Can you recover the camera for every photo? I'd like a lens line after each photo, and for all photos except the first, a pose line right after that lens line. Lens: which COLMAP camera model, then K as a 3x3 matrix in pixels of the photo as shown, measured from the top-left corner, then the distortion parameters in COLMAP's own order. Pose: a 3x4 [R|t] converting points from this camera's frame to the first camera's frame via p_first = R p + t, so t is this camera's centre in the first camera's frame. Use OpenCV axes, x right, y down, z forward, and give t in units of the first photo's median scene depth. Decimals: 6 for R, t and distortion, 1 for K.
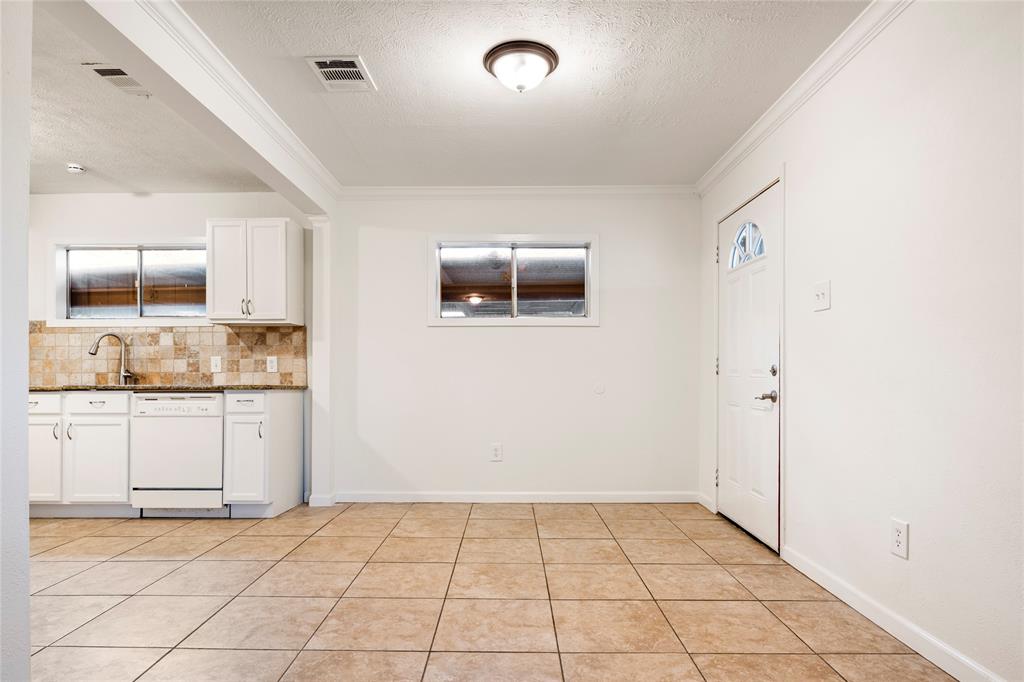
lens RADIAL K [[556.6, 0, 501.4], [0, 556.6, 368.1], [0, 0, 1]] dist [-0.001842, -0.001439]
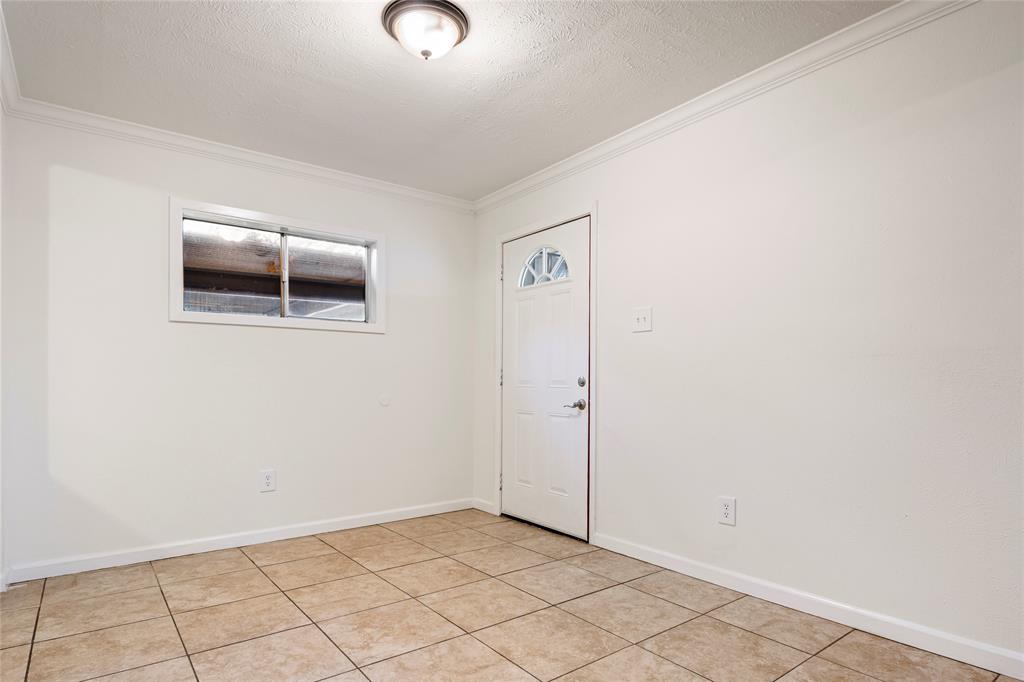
lens RADIAL K [[556.6, 0, 497.6], [0, 556.6, 387.1], [0, 0, 1]] dist [-0.001842, -0.001439]
pose [[0.789578, -0.004536, 0.613634, -0.284658], [-0.005234, 0.999887, 0.014126, 0.000006], [-0.613628, -0.014365, 0.789464, 0.169788]]
